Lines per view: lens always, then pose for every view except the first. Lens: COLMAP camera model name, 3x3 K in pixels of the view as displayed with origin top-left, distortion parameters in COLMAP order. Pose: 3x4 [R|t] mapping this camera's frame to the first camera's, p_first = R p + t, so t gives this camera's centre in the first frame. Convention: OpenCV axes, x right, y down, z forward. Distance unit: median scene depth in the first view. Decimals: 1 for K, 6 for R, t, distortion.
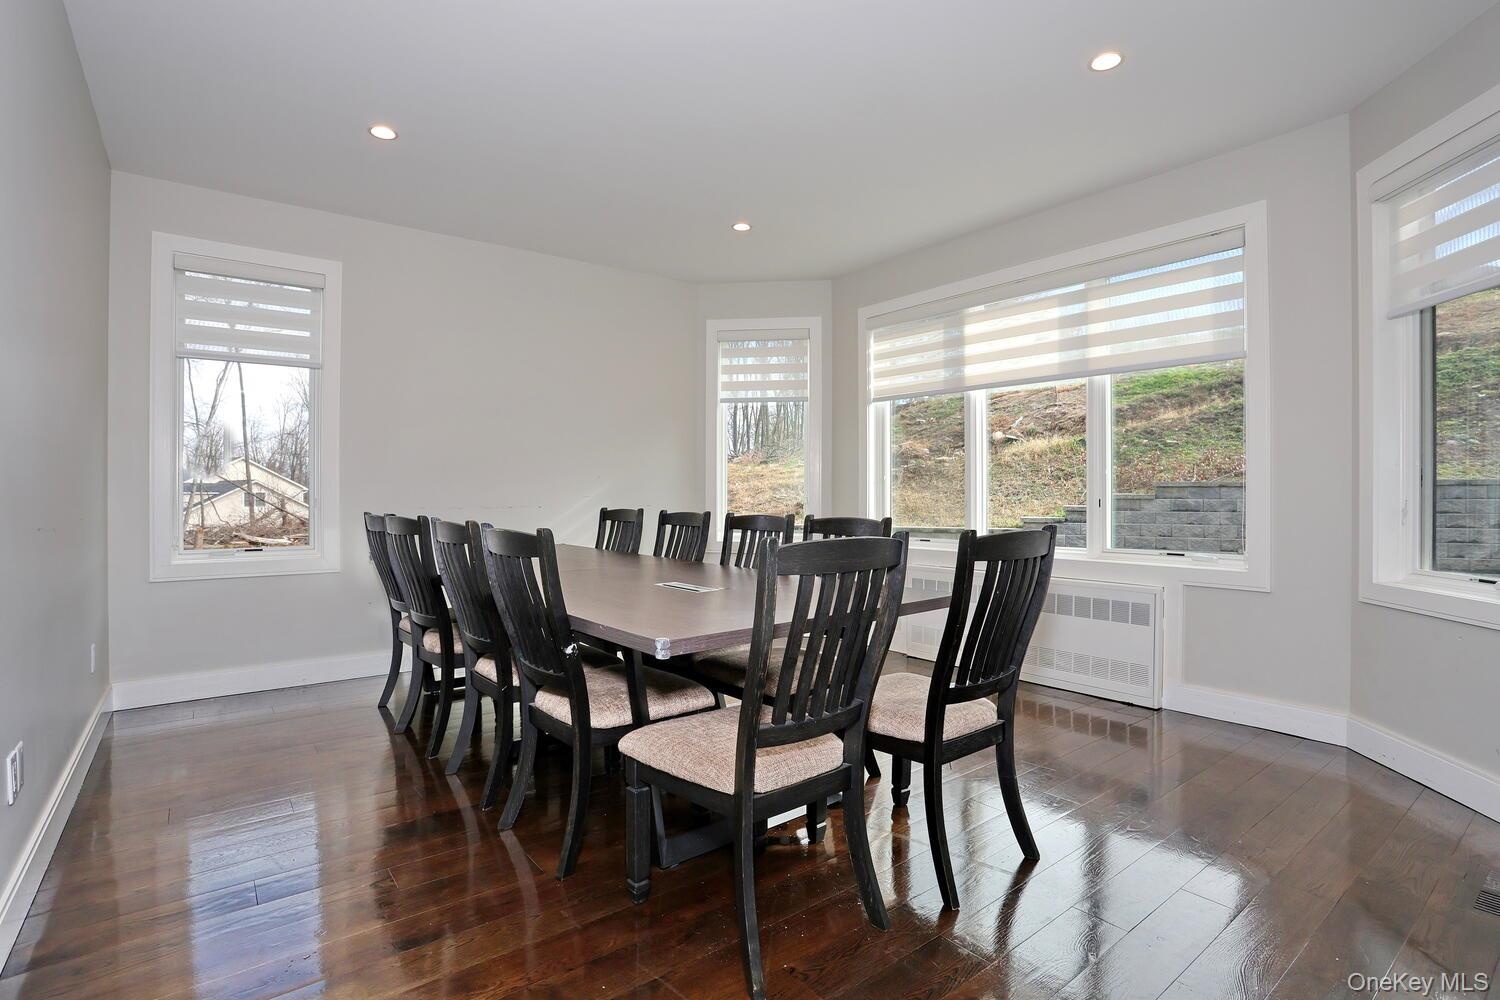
lens RADIAL K [[718.2, 0, 756.2], [0, 718.2, 495.7], [0, 0, 1]] dist [-0.048212, 0.002343]
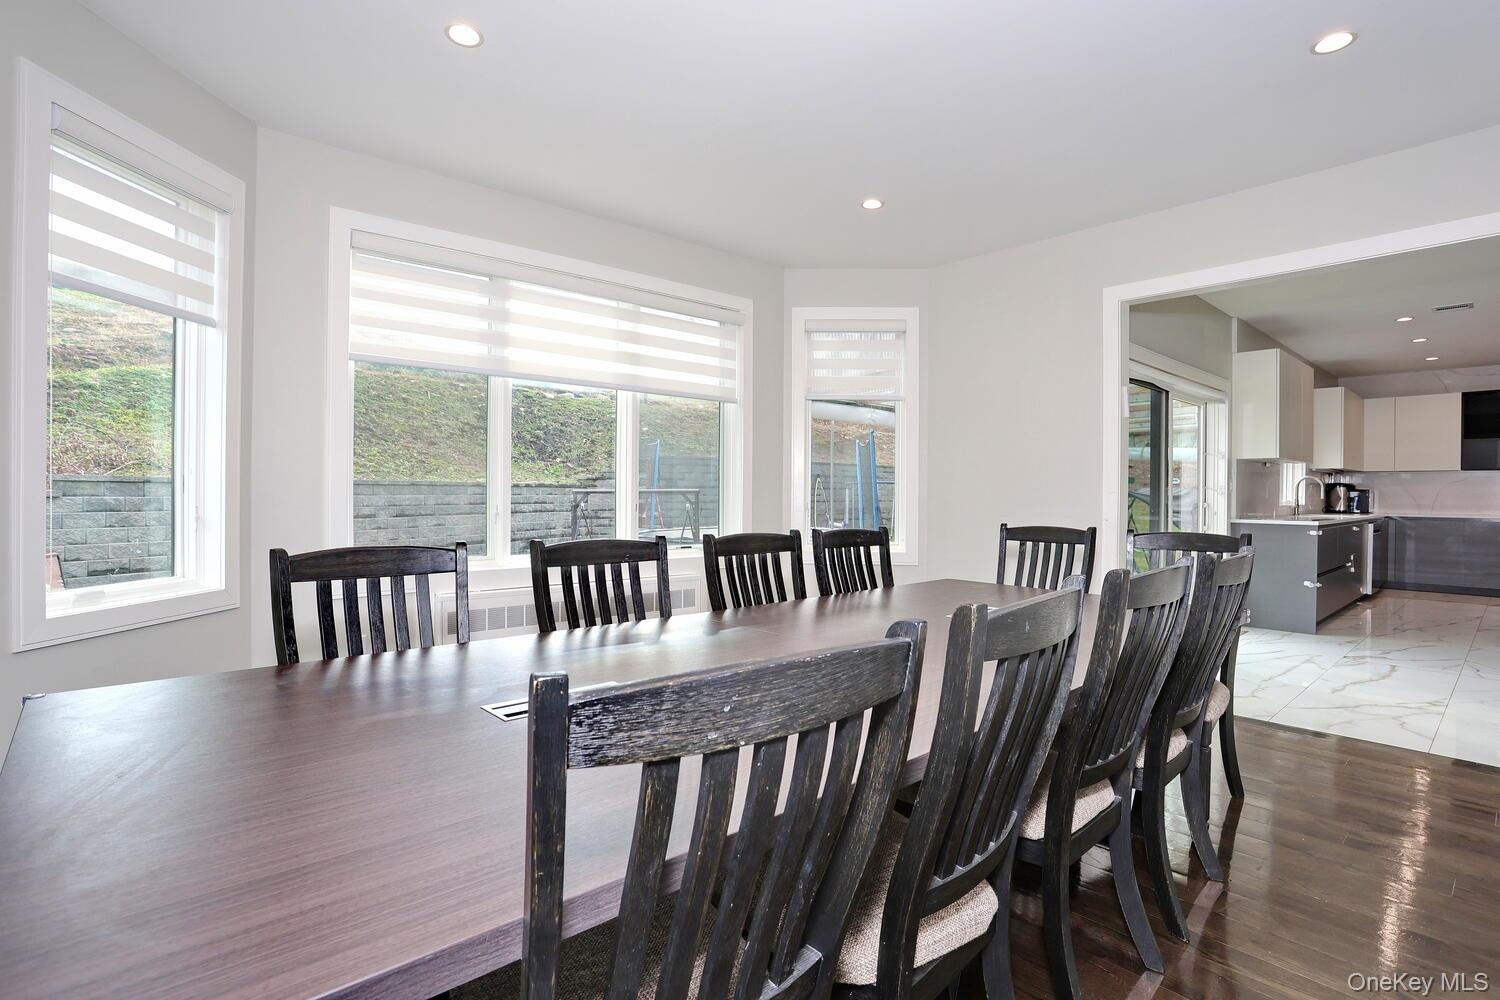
lens RADIAL K [[718.2, 0, 762.3], [0, 718.2, 501.0], [0, 0, 1]] dist [-0.048212, 0.002343]
pose [[-0.039869, -0.012647, 0.999125, -0.602239], [-0.005424, 0.999908, 0.012440, -0.011924], [-0.999190, -0.004923, -0.039934, 0.778220]]
